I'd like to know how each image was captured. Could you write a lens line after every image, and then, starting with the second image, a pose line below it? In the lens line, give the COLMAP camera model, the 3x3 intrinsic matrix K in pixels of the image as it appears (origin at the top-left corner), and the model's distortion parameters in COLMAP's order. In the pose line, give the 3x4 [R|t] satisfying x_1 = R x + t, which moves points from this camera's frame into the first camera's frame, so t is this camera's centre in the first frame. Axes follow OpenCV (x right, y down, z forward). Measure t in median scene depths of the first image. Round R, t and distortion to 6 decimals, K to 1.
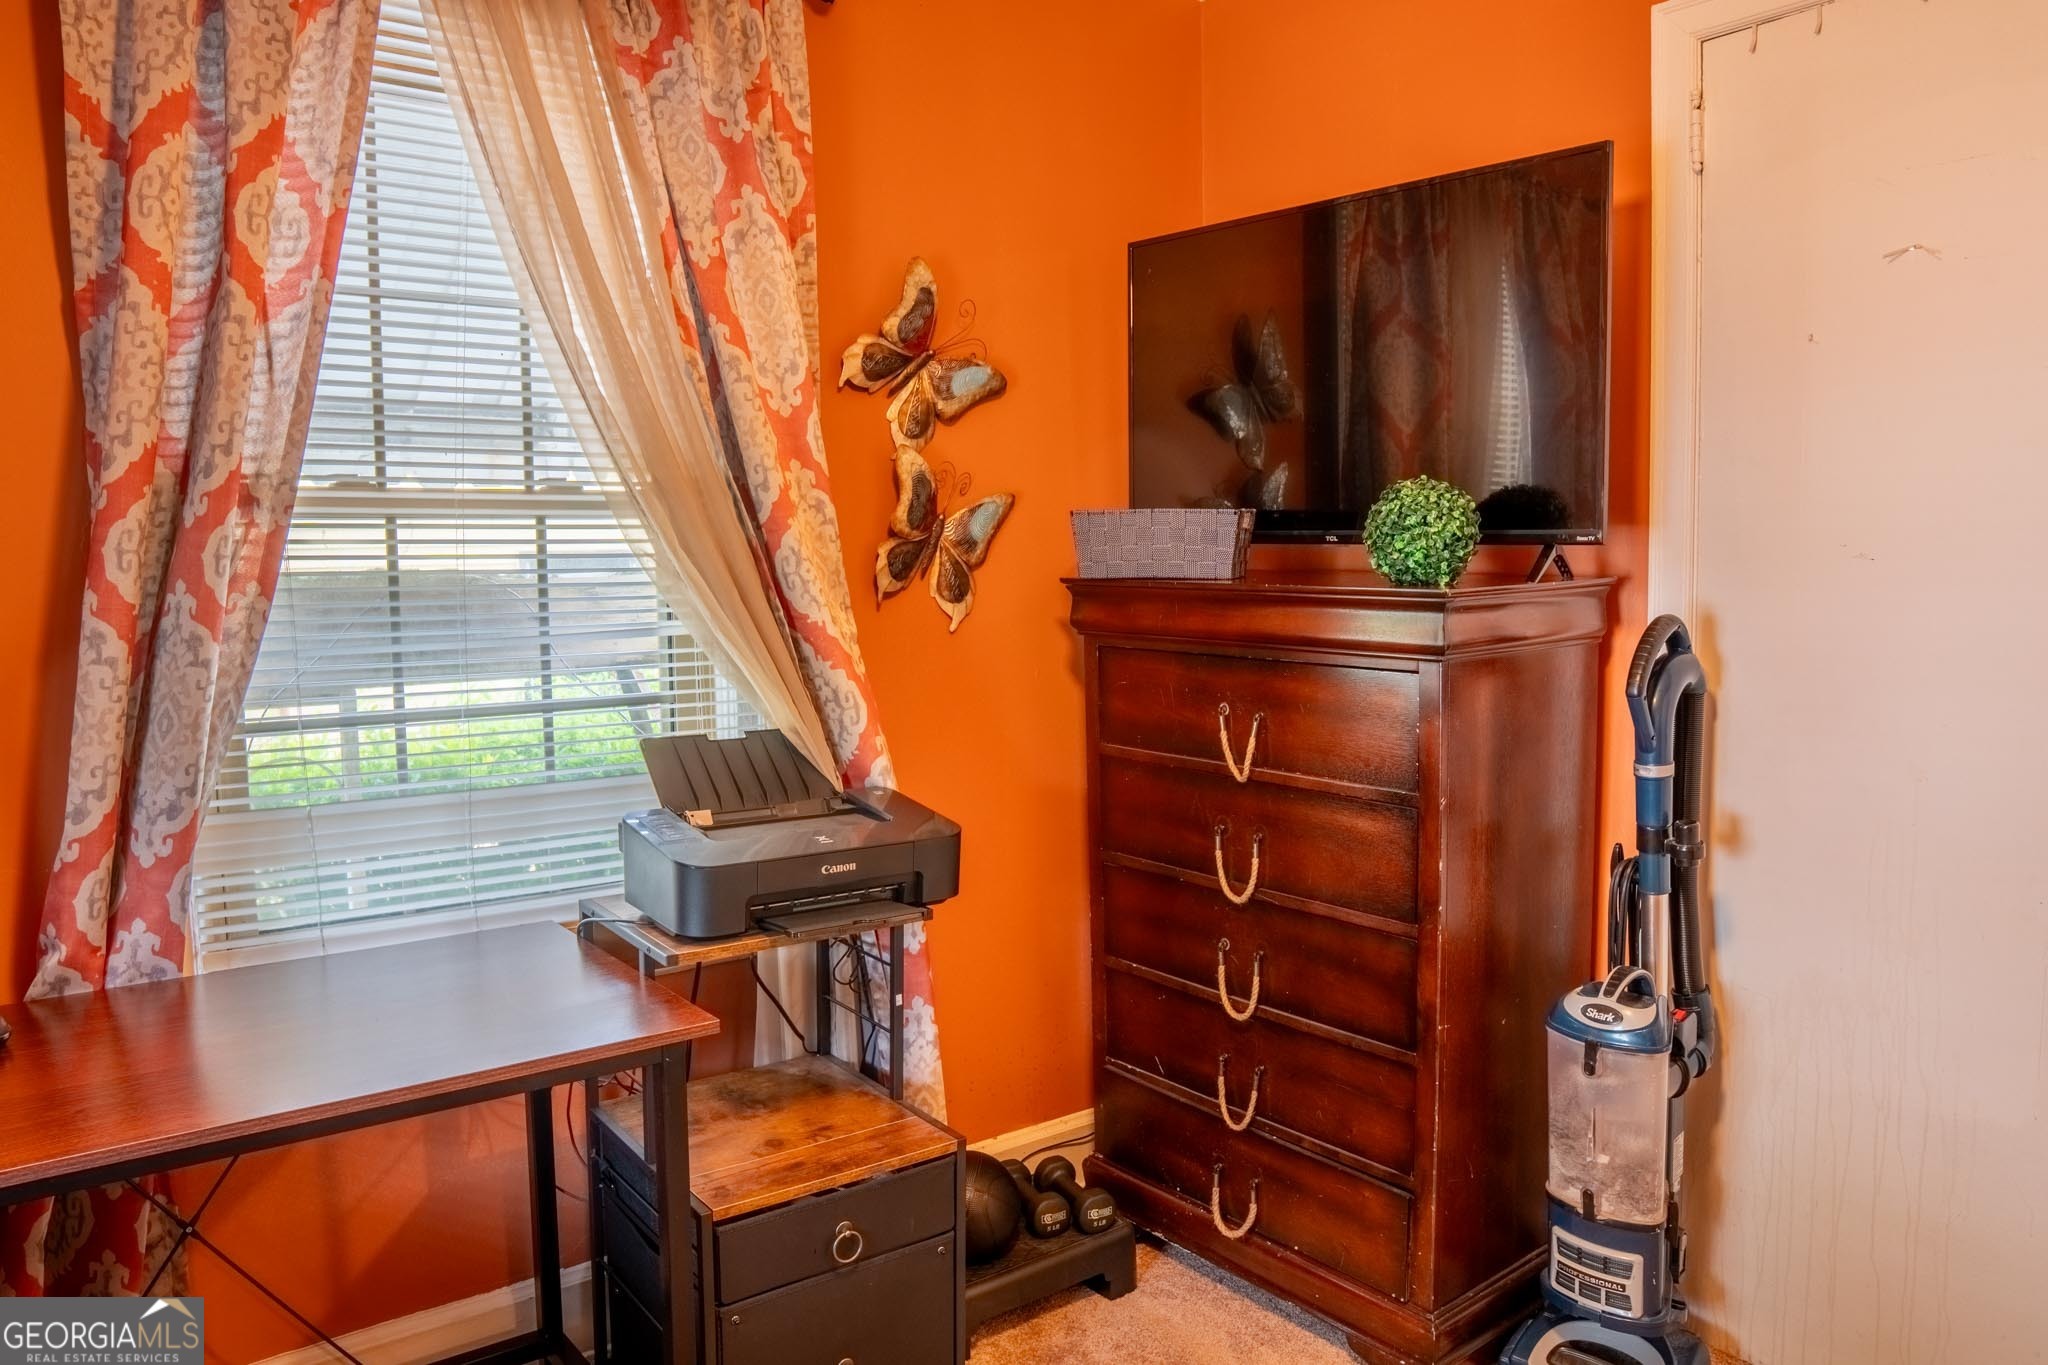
lens RADIAL K [[1460.1, 0, 1024.0], [0, 1460.1, 669.2], [0, 0, 1]] dist [-0.104664, 0.062941]
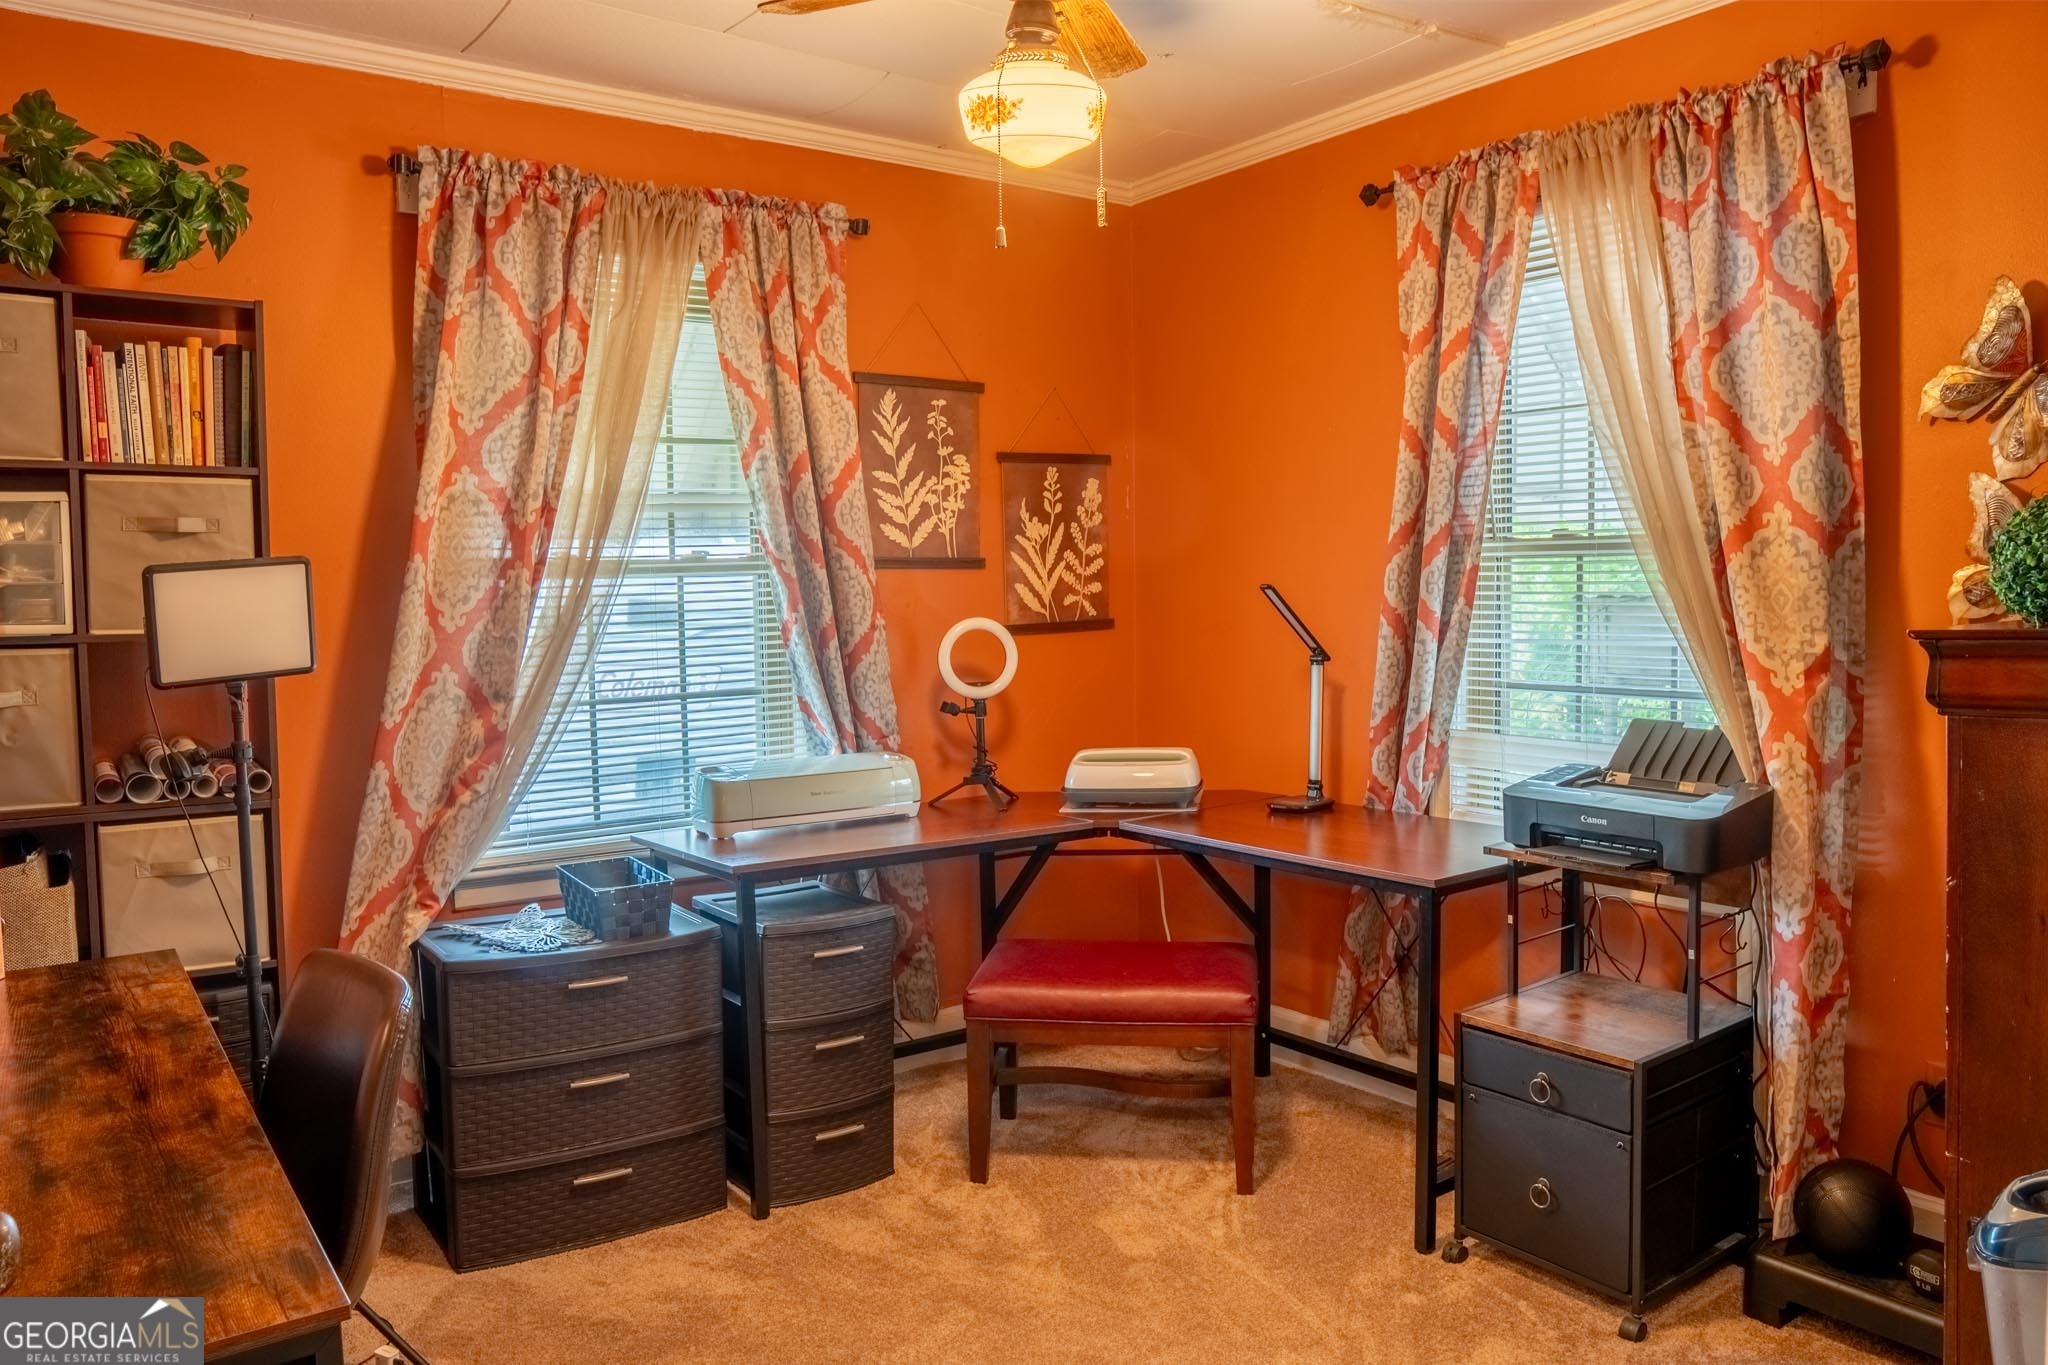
lens RADIAL K [[1460.1, 0, 1024.7], [0, 1460.1, 679.9], [0, 0, 1]] dist [-0.104664, 0.062941]
pose [[-0.037654, 0.071718, -0.996714, 0.983797], [-0.062346, 0.995310, 0.073972, -0.046435], [0.997344, 0.064927, -0.033006, 0.423797]]
